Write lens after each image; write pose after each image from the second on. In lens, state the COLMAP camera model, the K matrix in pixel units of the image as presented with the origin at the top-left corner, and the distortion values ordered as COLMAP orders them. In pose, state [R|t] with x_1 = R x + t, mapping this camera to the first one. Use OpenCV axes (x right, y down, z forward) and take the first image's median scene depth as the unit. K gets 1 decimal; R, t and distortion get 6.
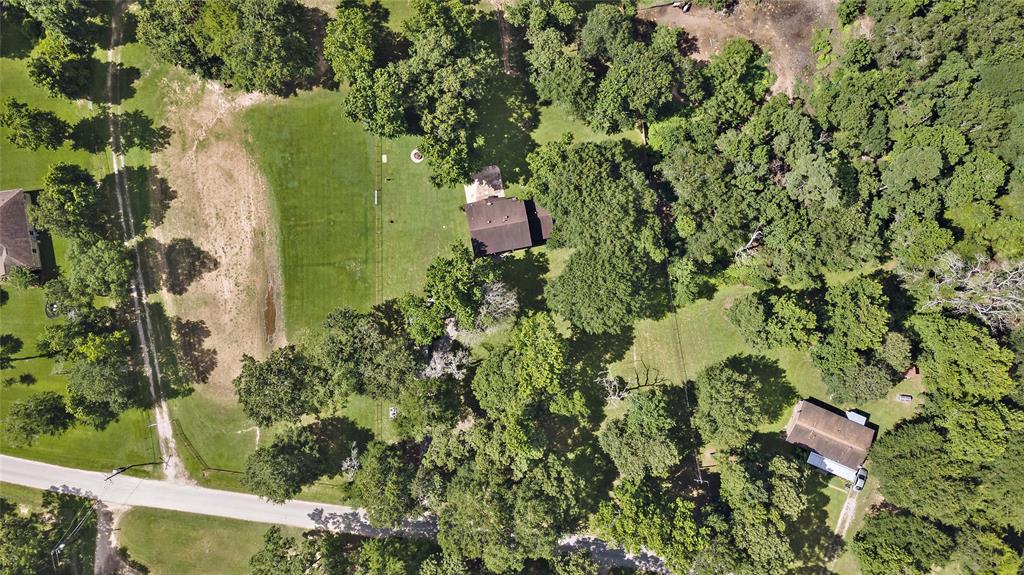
lens RADIAL K [[748.1, 0, 515.4], [0, 748.1, 284.8], [0, 0, 1]] dist [0.002477, 0.053390]
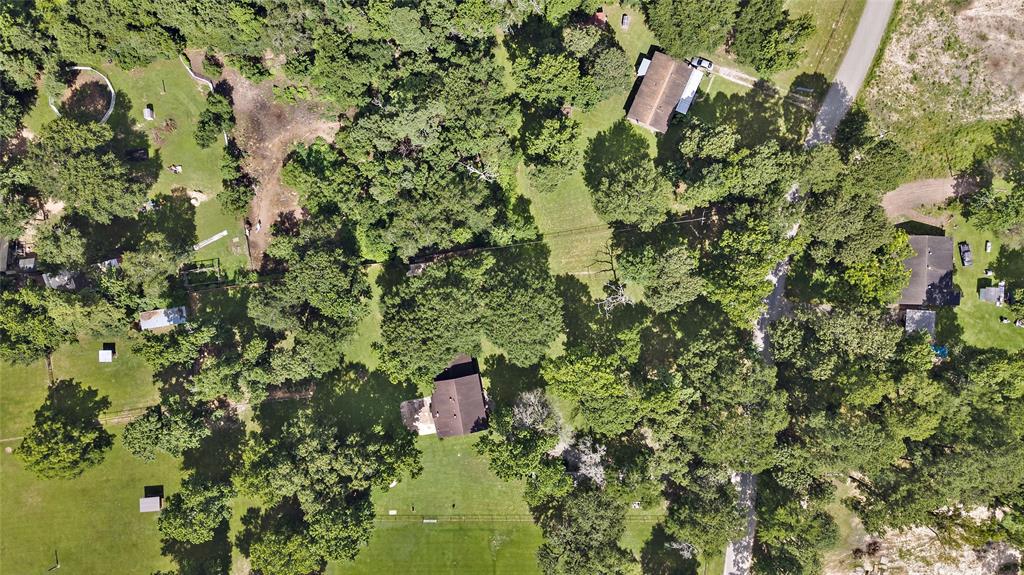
lens RADIAL K [[748.1, 0, 515.4], [0, 748.1, 284.8], [0, 0, 1]] dist [0.002477, 0.053390]
pose [[0.006582, -0.999869, 0.014764, 0.137541], [0.999910, 0.006754, 0.011586, -0.013706], [-0.011685, 0.014687, 0.999824, -0.048448]]
